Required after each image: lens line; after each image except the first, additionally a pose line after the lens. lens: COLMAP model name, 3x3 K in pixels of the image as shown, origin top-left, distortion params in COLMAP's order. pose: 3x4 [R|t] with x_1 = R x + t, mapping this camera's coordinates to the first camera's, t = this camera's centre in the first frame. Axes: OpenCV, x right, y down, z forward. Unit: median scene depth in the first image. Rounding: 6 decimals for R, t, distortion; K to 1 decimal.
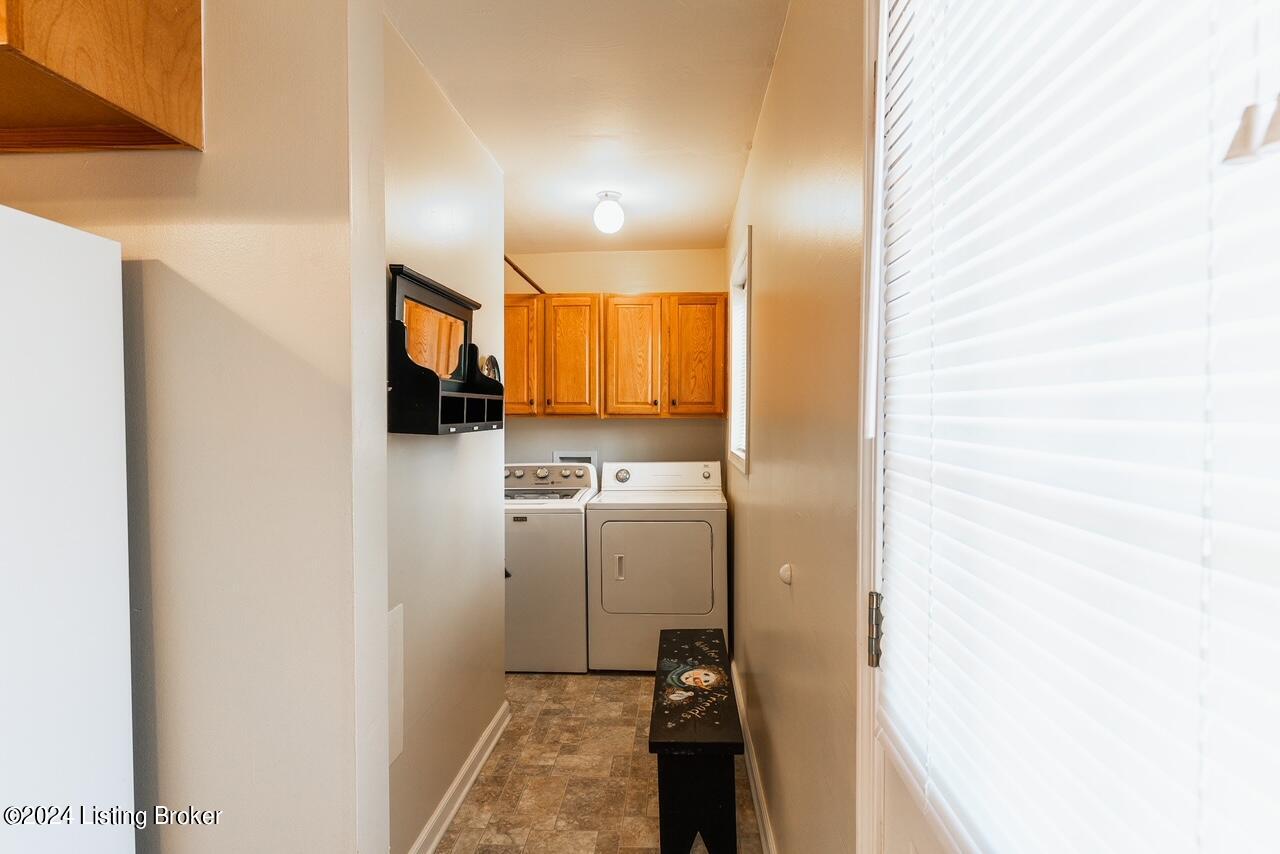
lens RADIAL K [[608.6, 0, 640.9], [0, 608.6, 425.2], [0, 0, 1]] dist [0.000436, 0.001270]
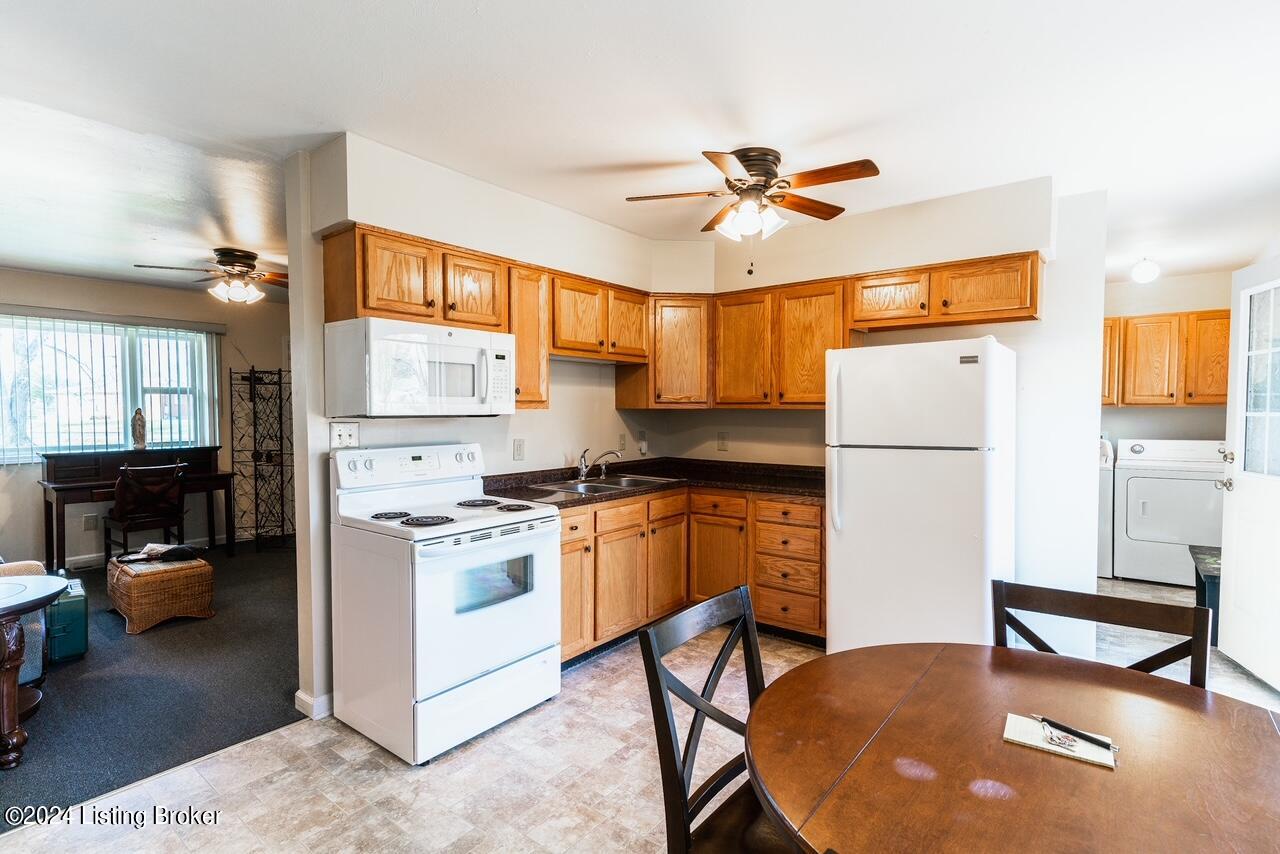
lens RADIAL K [[608.6, 0, 645.5], [0, 608.6, 428.1], [0, 0, 1]] dist [0.000436, 0.001270]
pose [[0.817128, 0.017796, -0.576182, -0.148161], [-0.002815, 0.999635, 0.026882, 0.002609], [0.576450, -0.020344, 0.816879, -0.762809]]
